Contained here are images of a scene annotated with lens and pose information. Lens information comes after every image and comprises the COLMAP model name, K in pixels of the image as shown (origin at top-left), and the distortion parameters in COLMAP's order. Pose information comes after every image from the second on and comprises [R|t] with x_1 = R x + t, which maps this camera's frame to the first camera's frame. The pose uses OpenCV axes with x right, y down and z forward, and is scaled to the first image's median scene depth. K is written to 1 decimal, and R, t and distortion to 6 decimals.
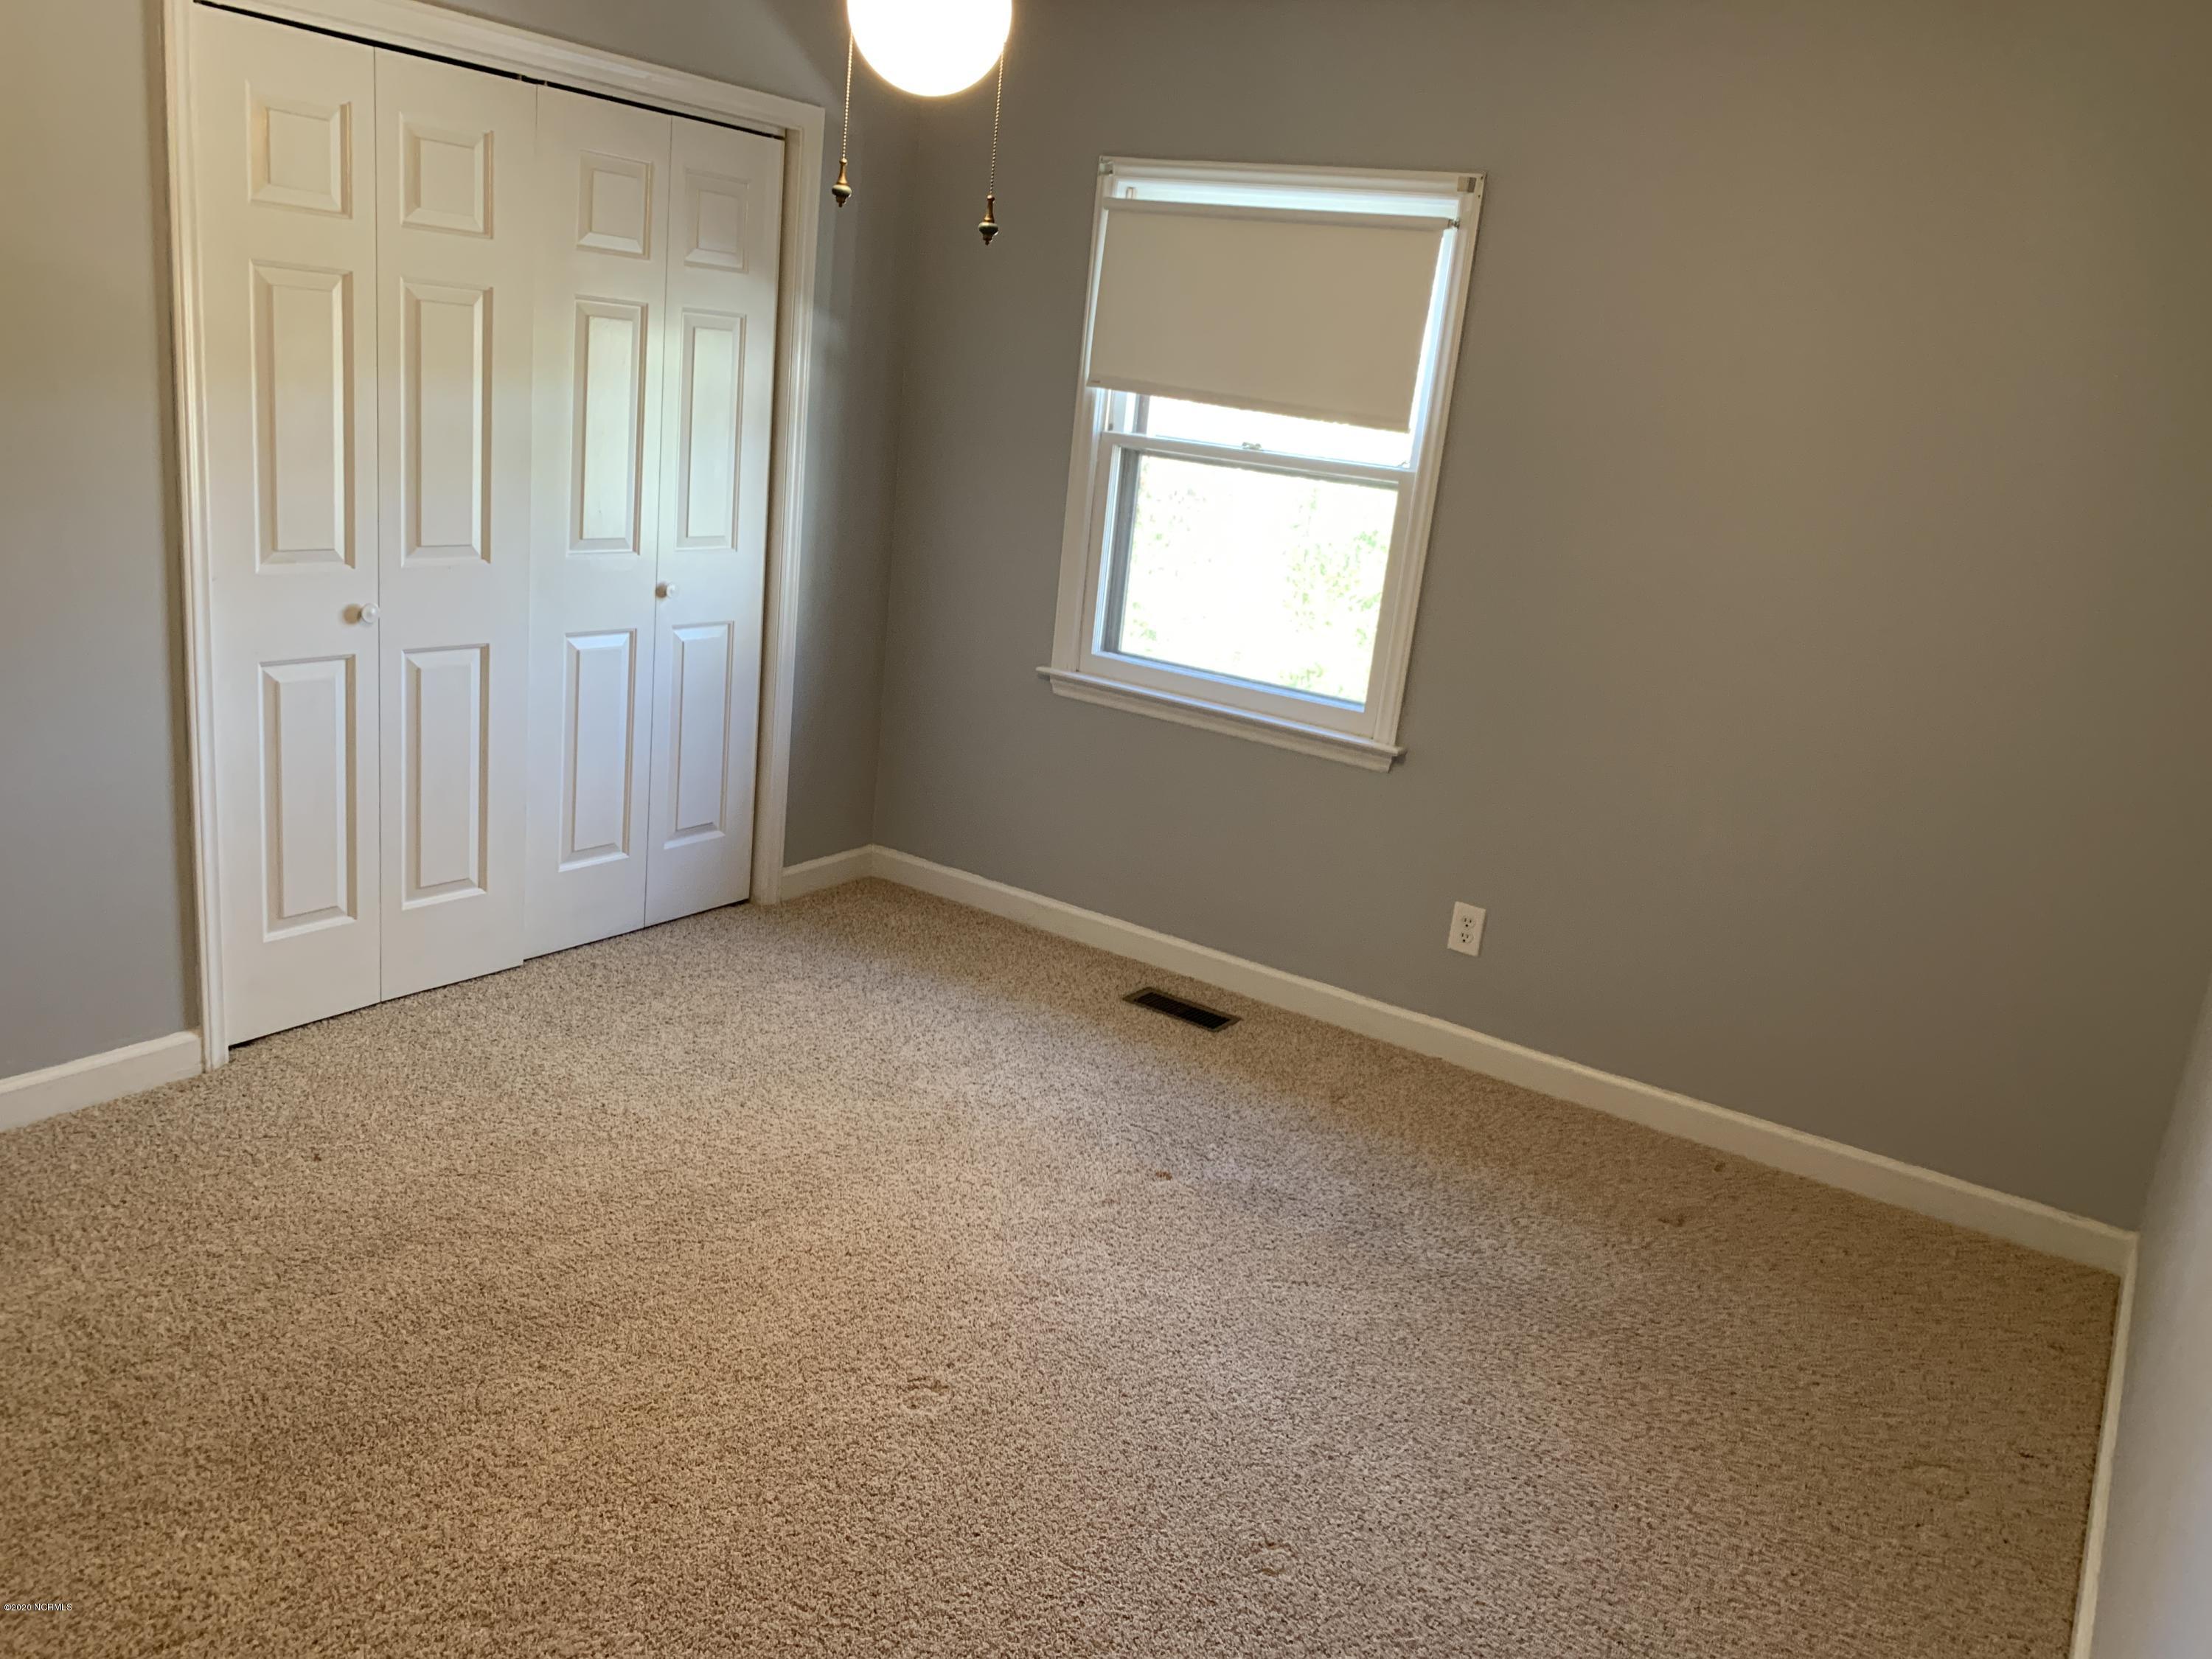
lens RADIAL K [[1695.1, 0, 1102.0], [0, 1695.1, 841.5], [0, 0, 1]] dist [0.032776, -0.030636]
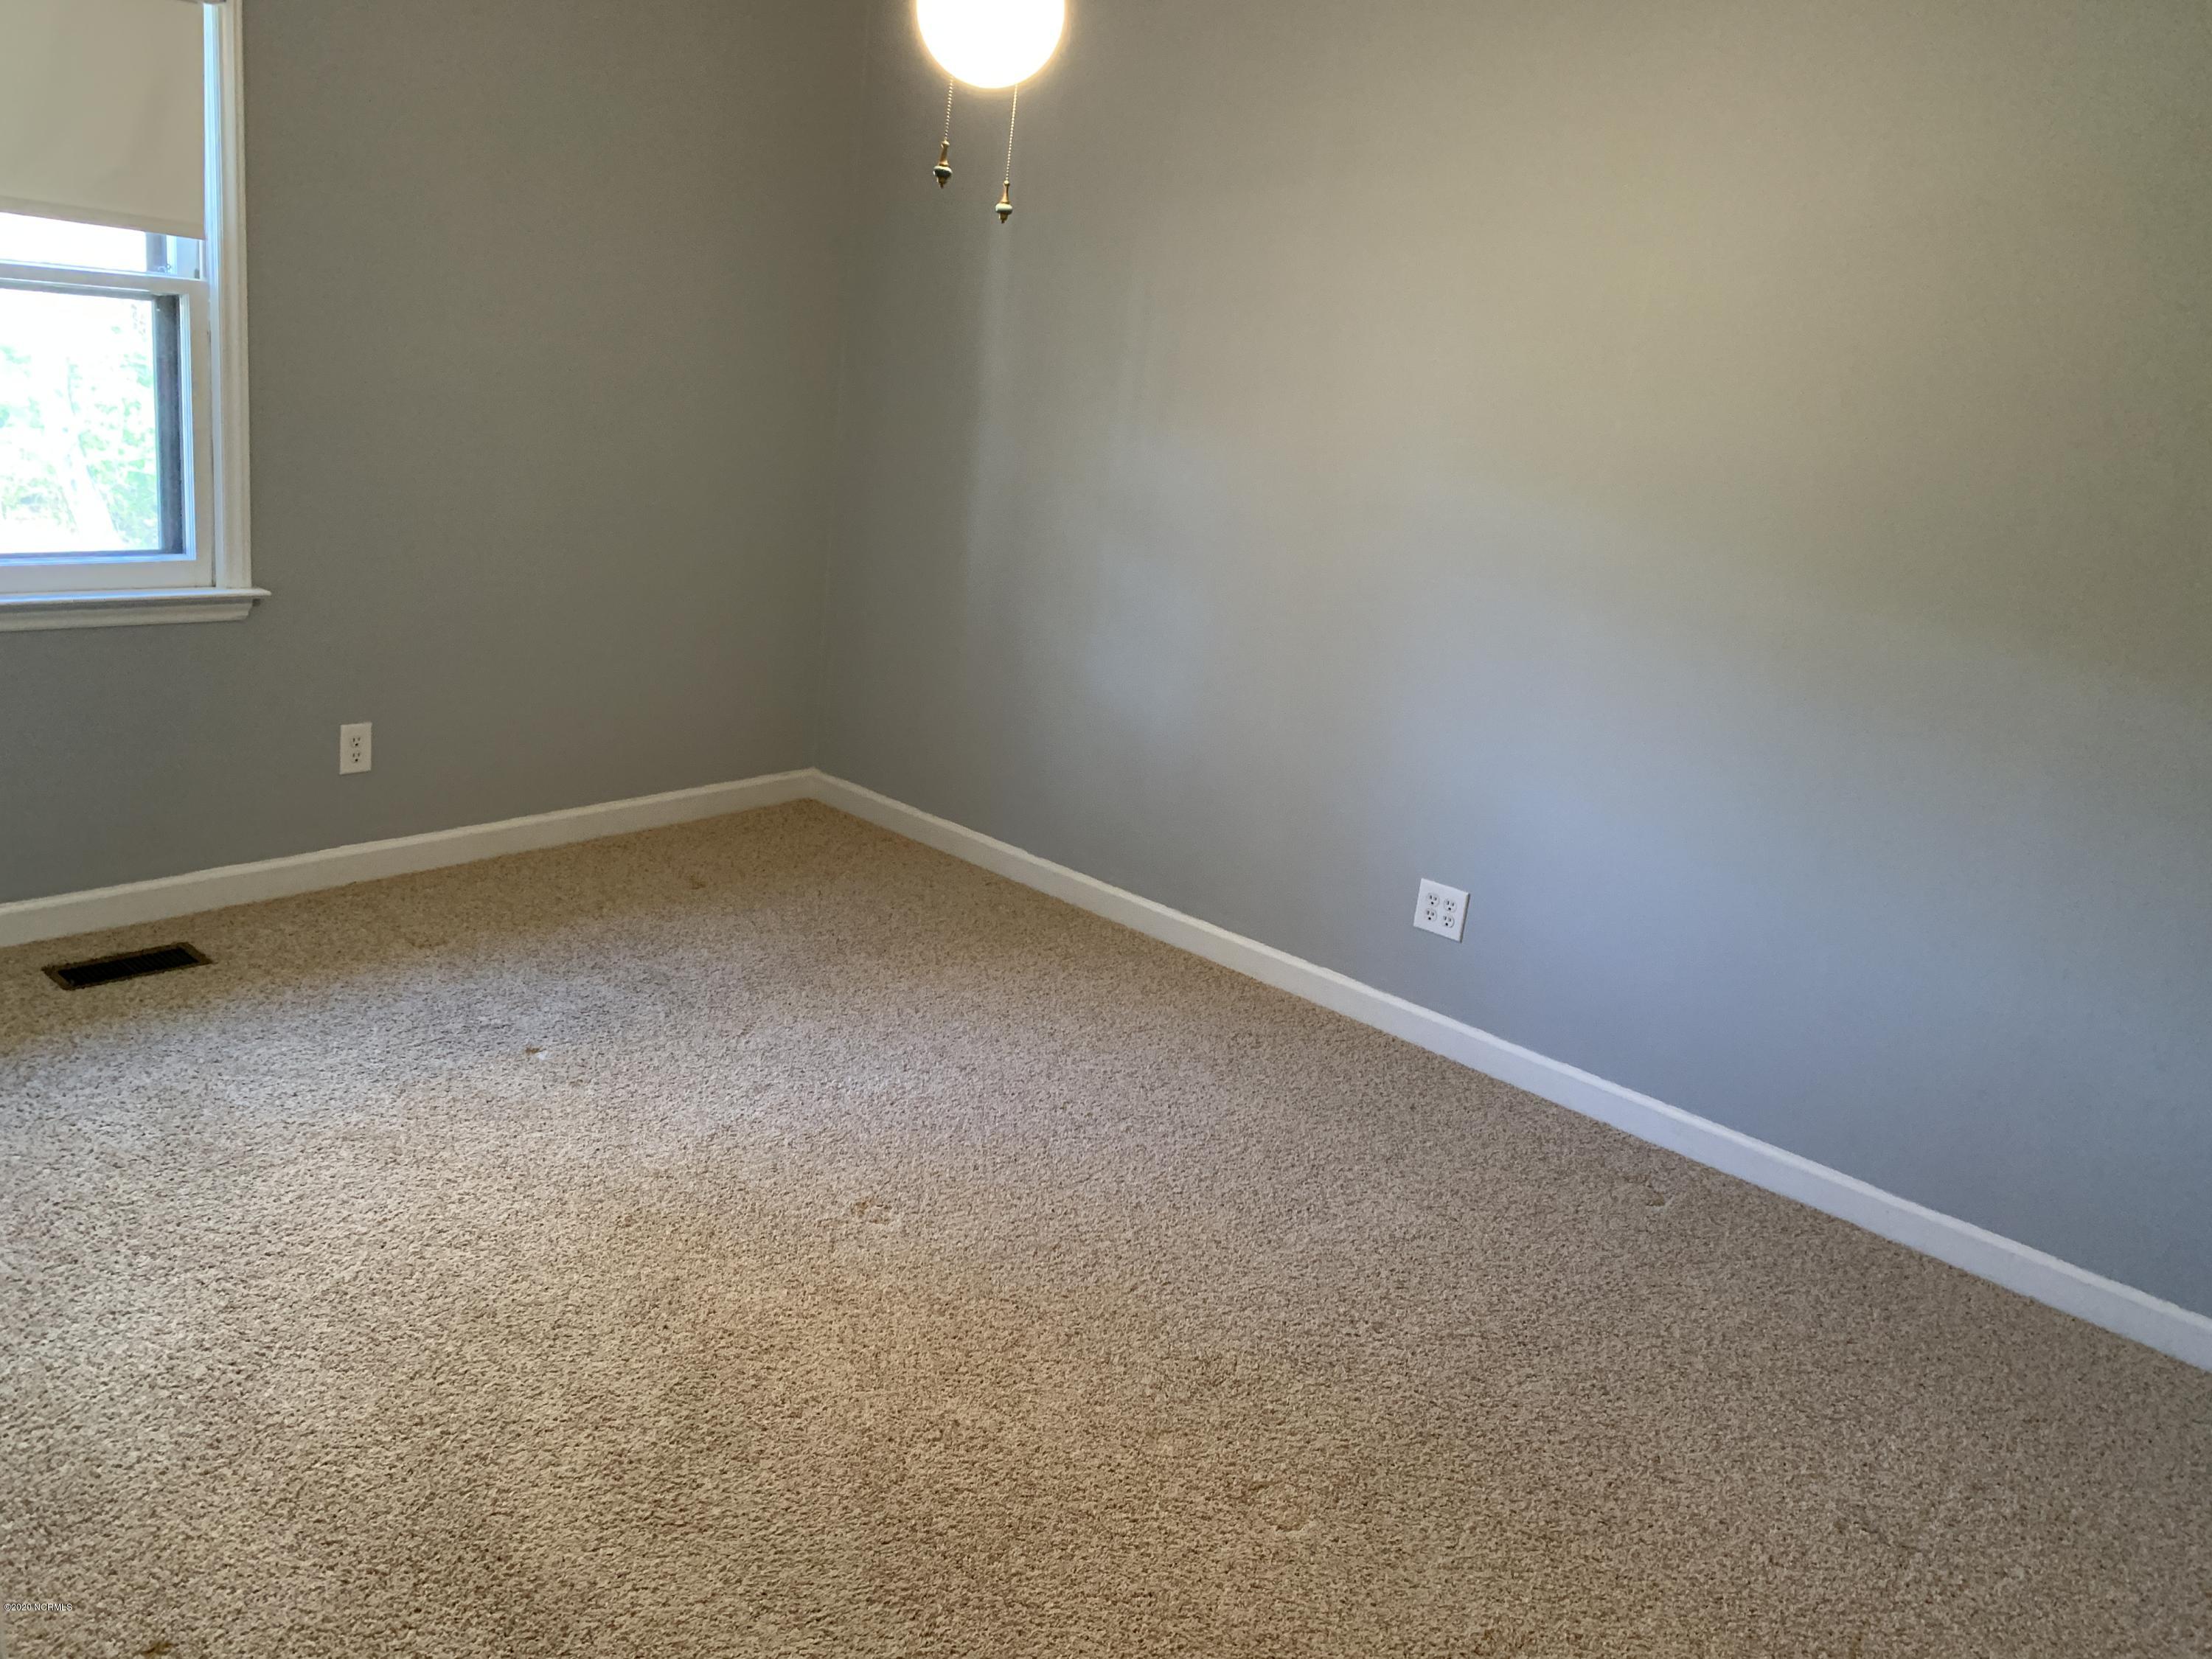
lens RADIAL K [[1695.1, 0, 1106.3], [0, 1695.1, 820.0], [0, 0, 1]] dist [0.032776, -0.030636]
pose [[0.097652, -0.377583, 0.920812, -0.681864], [0.153369, 0.919891, 0.360941, -0.204003], [-0.983332, 0.105977, 0.147739, 0.424657]]
